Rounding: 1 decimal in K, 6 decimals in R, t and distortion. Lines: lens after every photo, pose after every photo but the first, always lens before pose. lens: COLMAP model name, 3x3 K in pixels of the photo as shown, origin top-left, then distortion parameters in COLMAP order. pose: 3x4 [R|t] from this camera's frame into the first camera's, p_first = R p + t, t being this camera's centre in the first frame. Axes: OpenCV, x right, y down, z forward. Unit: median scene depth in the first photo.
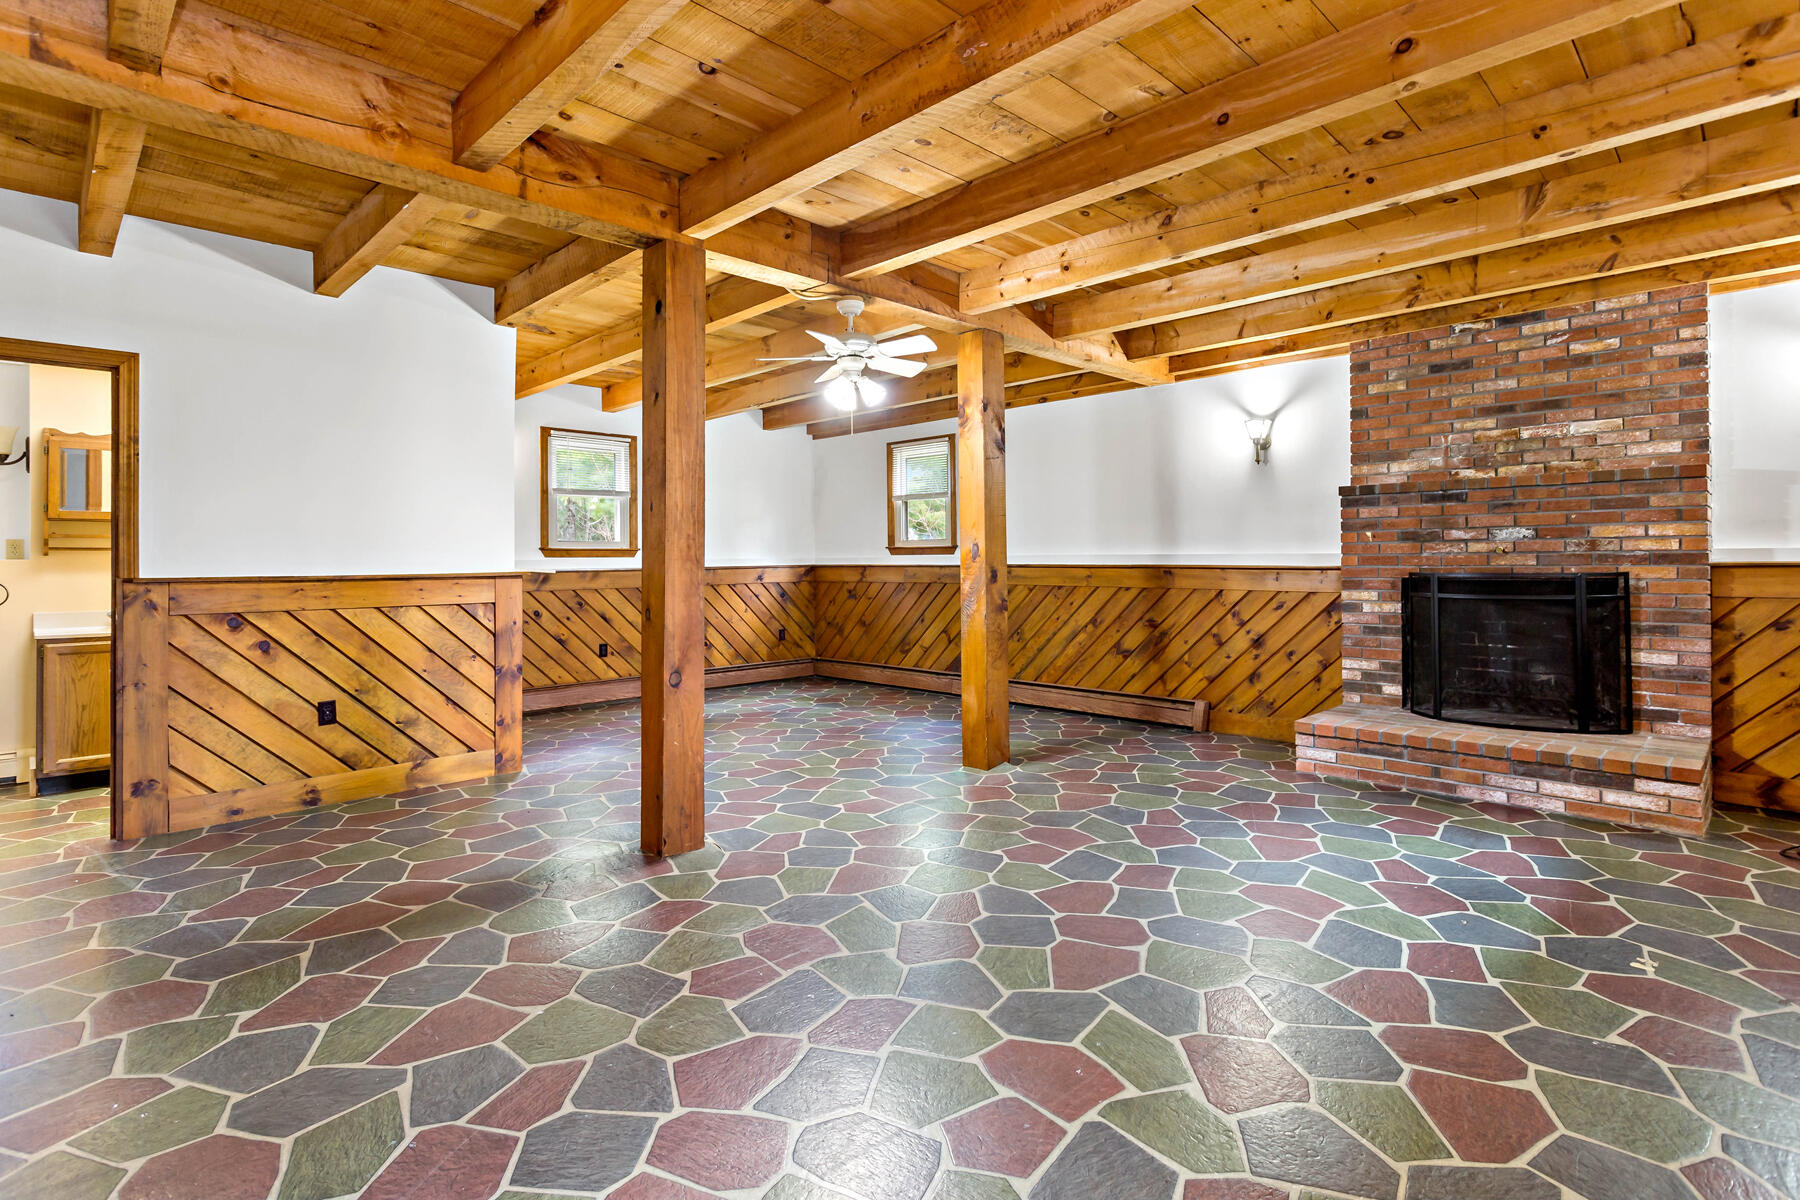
lens RADIAL K [[902.7, 0, 898.1], [0, 902.7, 570.8], [0, 0, 1]] dist [-0.000534, -0.000059]
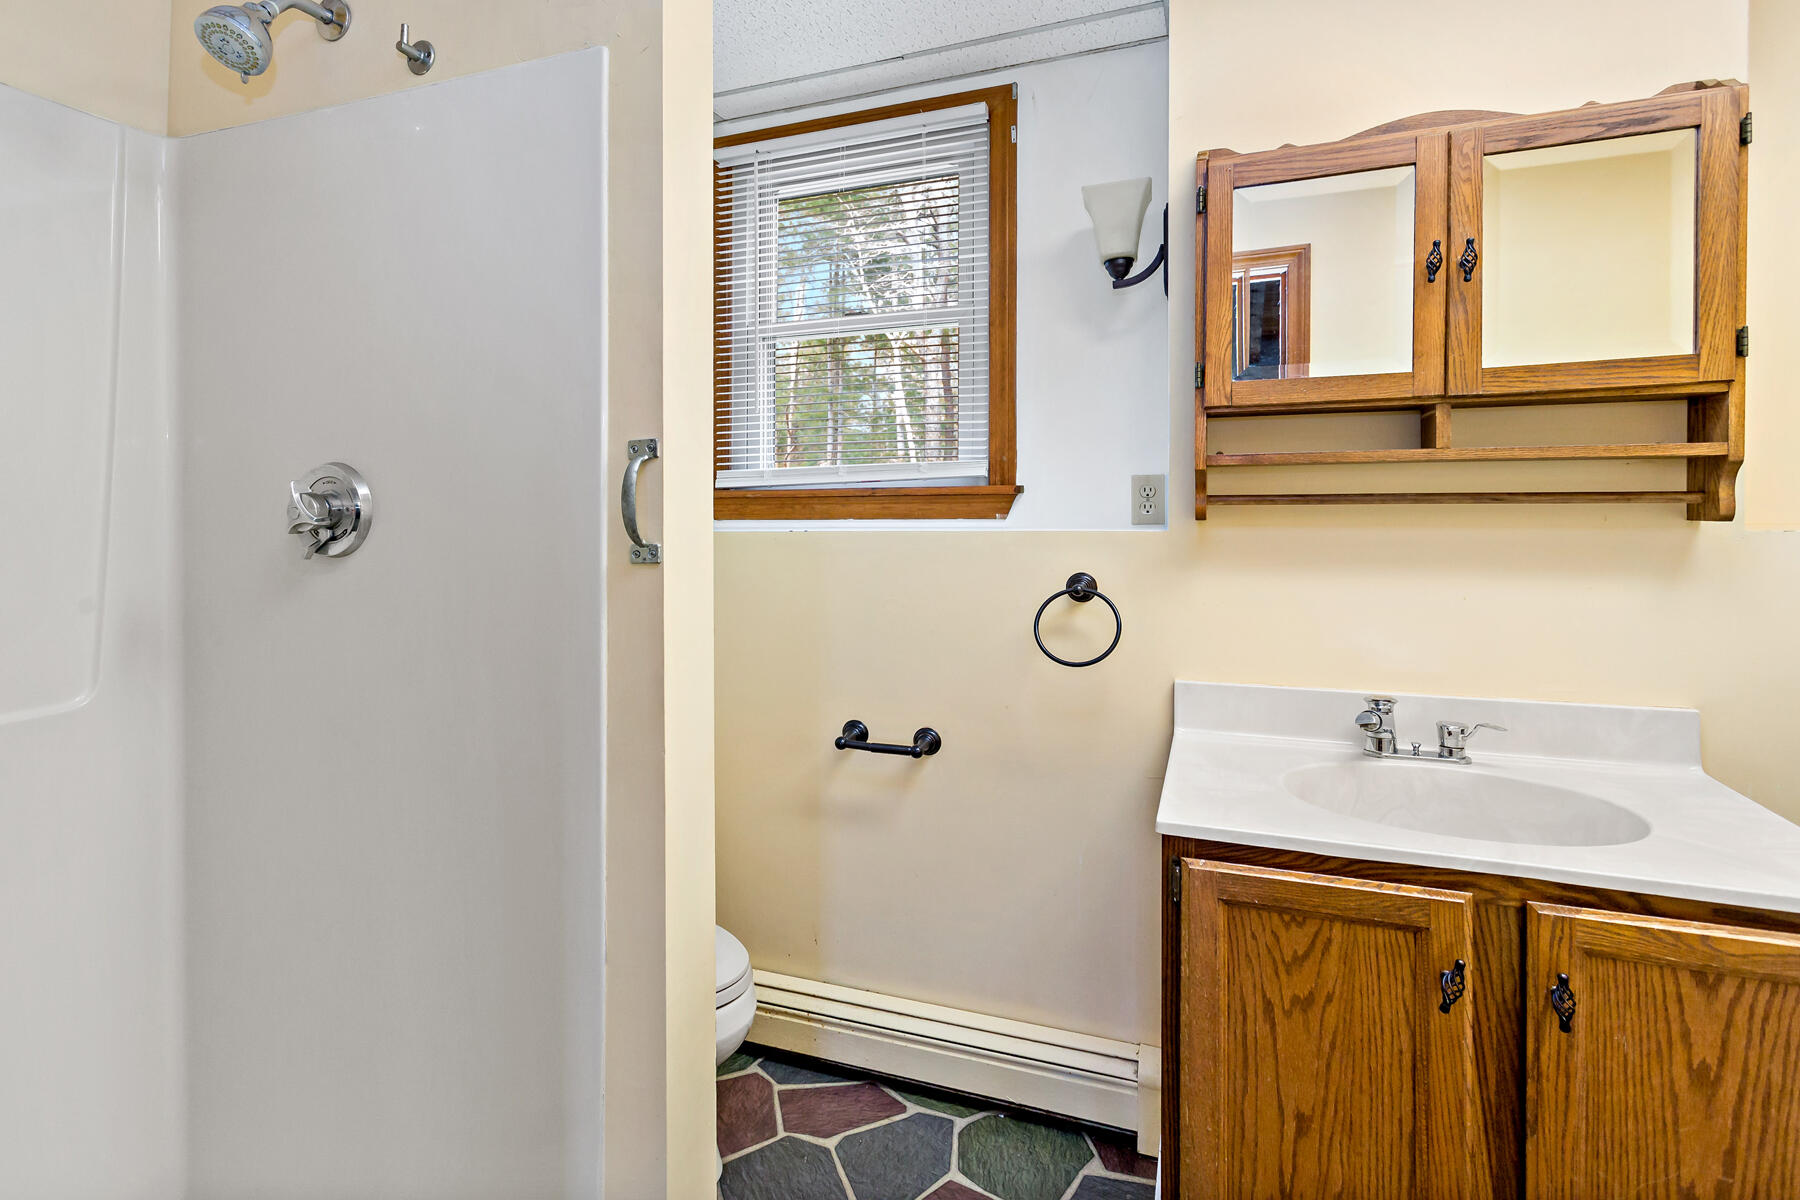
lens RADIAL K [[881.9, 0, 900.4], [0, 881.9, 513.6], [0, 0, 1]] dist [-0.000257, -0.000019]
pose [[0.426545, 0.004687, -0.904454, -0.700409], [0.002634, 0.999976, 0.006425, -0.021861], [0.904462, -0.005122, 0.426522, 0.763823]]
